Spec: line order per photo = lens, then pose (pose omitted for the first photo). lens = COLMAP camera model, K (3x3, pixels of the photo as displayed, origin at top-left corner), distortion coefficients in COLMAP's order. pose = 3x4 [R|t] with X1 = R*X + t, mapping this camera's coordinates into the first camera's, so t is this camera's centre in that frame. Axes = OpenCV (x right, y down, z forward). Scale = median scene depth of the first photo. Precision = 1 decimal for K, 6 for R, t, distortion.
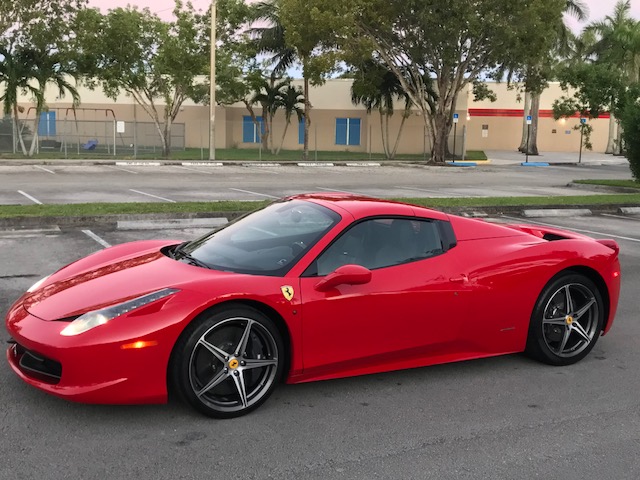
lens RADIAL K [[790.5, 0, 320.6], [0, 790.5, 245.6], [0, 0, 1]] dist [0.020641, 0.000000]
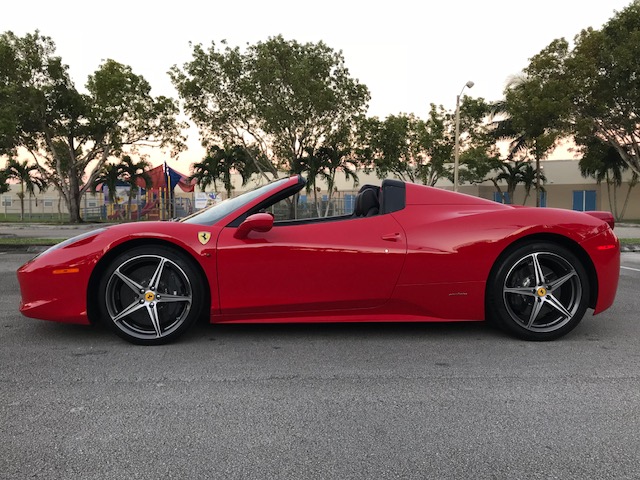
lens RADIAL K [[602.4, 0, 319.9], [0, 602.4, 233.6], [0, 0, 1]] dist [-0.013360, 0.000000]
pose [[0.908526, -0.009595, -0.417719, 0.130632], [-0.039478, 0.993293, -0.108679, 0.039528], [0.415960, 0.115228, 0.902053, 0.085359]]
